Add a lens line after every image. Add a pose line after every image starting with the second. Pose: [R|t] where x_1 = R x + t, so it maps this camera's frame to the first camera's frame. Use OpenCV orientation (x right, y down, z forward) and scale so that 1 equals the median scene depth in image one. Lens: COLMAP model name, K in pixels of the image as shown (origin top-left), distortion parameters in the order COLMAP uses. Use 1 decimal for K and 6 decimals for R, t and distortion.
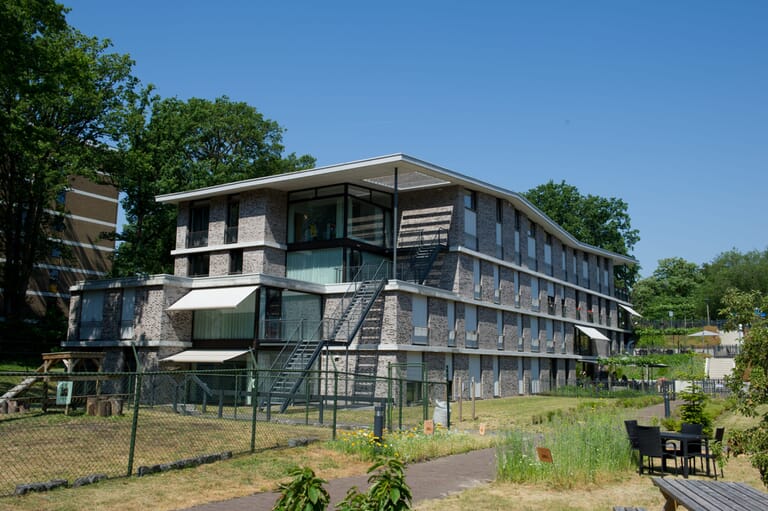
lens RADIAL K [[682.5, 0, 384.0], [0, 682.5, 255.5], [0, 0, 1]] dist [-0.002616, -0.001775]
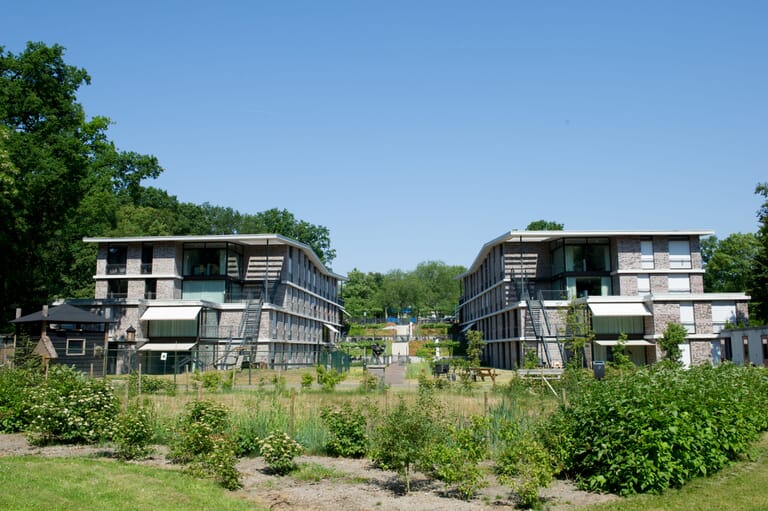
lens RADIAL K [[649.4, 0, 384.0], [0, 649.4, 255.5], [0, 0, 1]] dist [-0.004621, -0.007769]
pose [[0.879310, 0.048486, 0.473776, -0.450189], [-0.055684, 0.998448, 0.001165, -0.091945], [-0.472984, -0.027406, 0.880645, -0.554746]]
